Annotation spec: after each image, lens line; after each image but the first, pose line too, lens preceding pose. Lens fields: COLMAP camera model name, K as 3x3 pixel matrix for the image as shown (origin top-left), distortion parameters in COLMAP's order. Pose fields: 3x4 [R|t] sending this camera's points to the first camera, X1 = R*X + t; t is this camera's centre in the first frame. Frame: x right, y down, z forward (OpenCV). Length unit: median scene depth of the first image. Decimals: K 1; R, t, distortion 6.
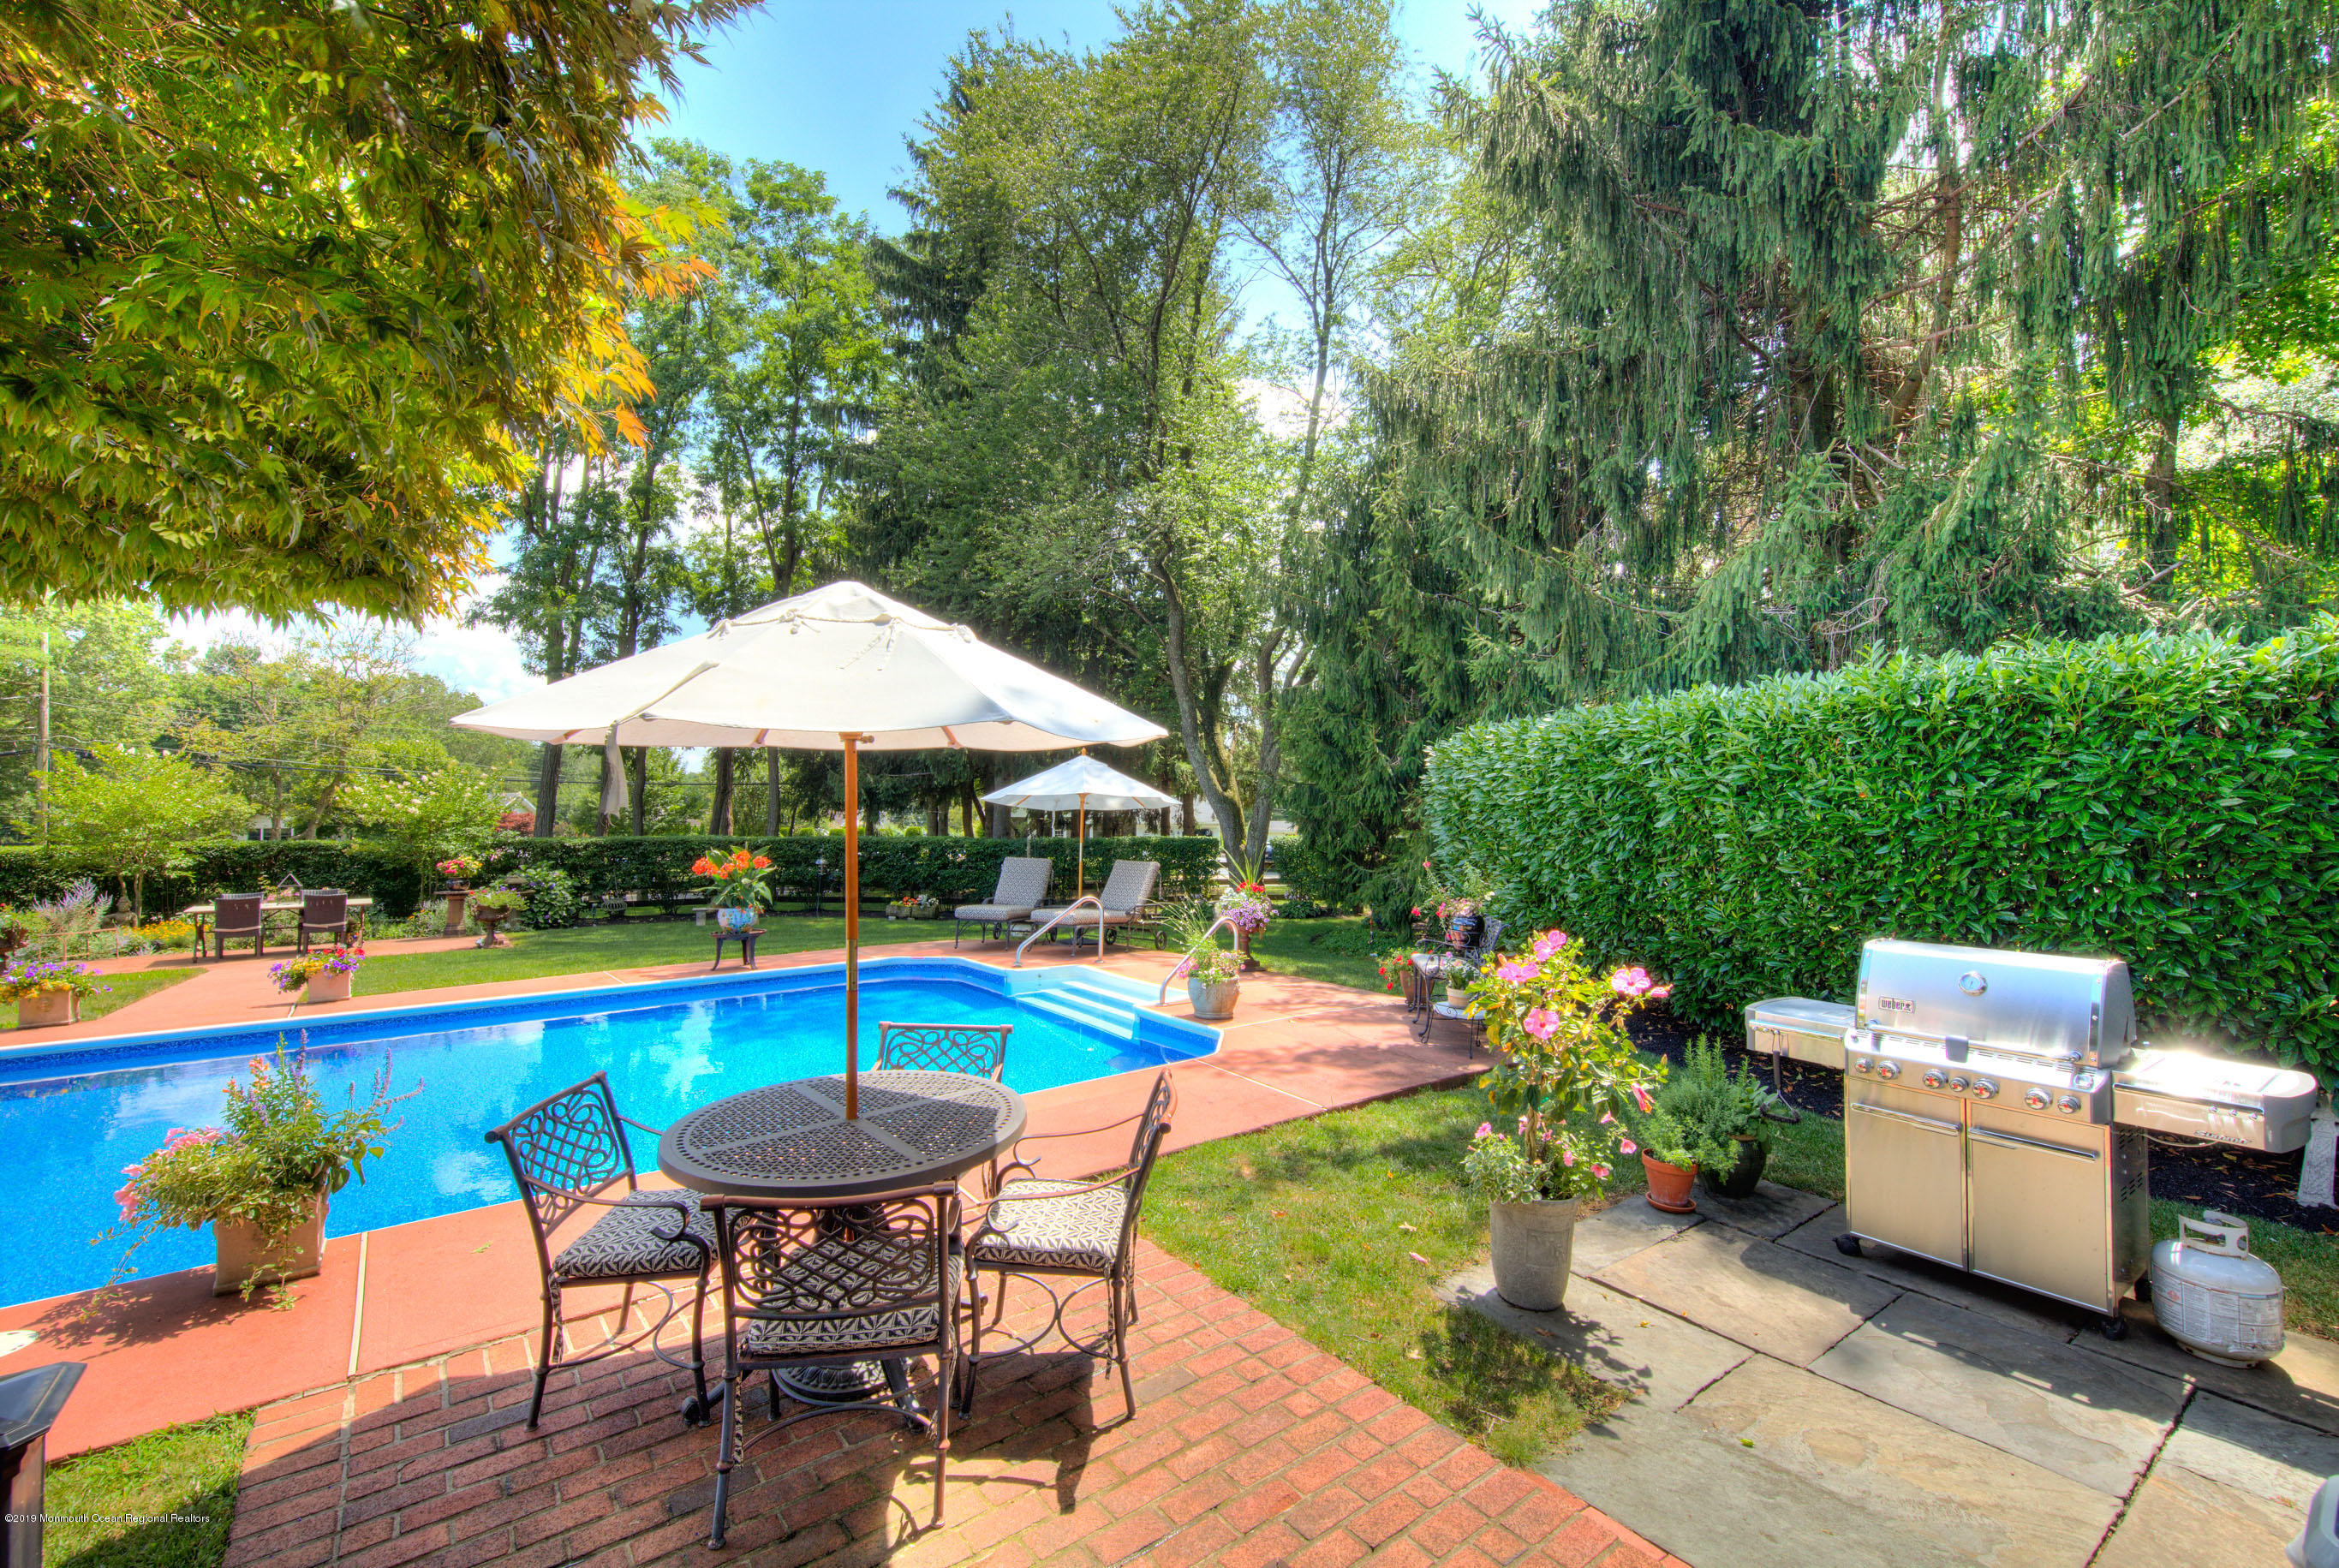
lens RADIAL K [[997.6, 0, 1184.1], [0, 997.6, 777.6], [0, 0, 1]] dist [-0.000025, -0.000190]
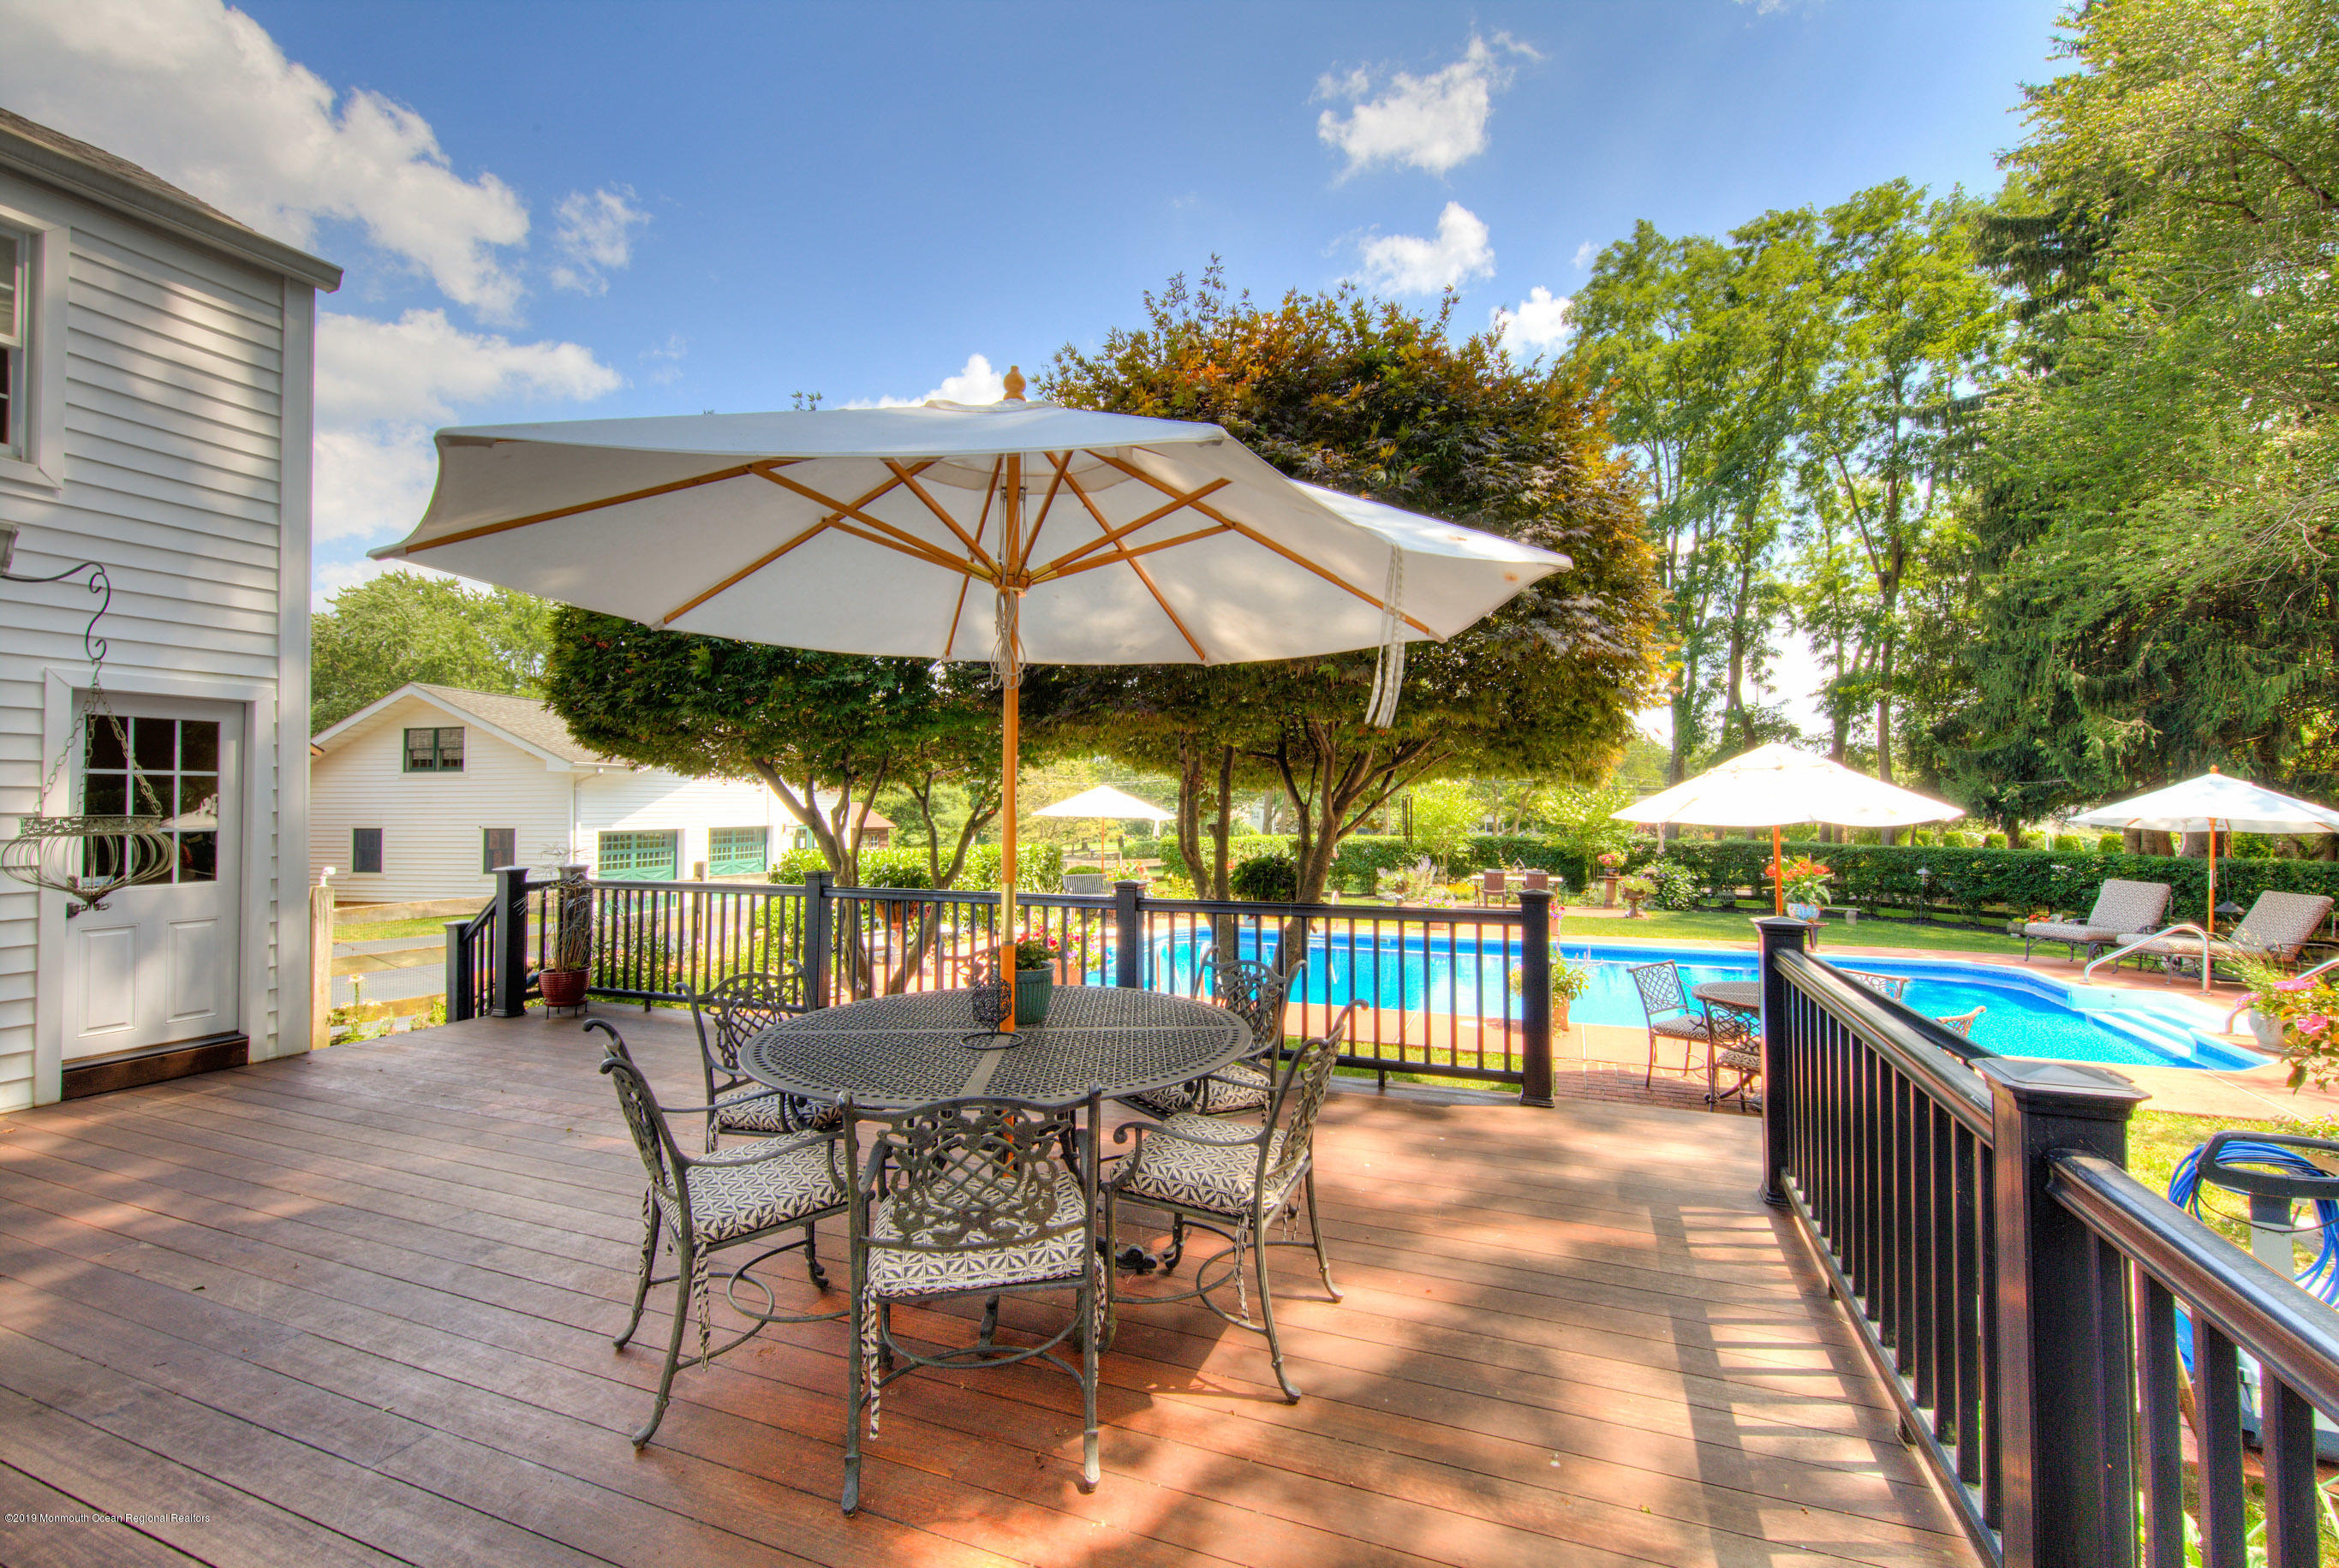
lens RADIAL K [[941.5, 0, 1160.9], [0, 941.5, 780.6], [0, 0, 1]] dist [-0.029704, -0.000016]
pose [[0.475667, -0.020581, -0.879385, 0.145532], [0.022594, 0.999682, -0.011175, -0.023583], [0.879335, -0.014554, 0.475981, -0.204277]]
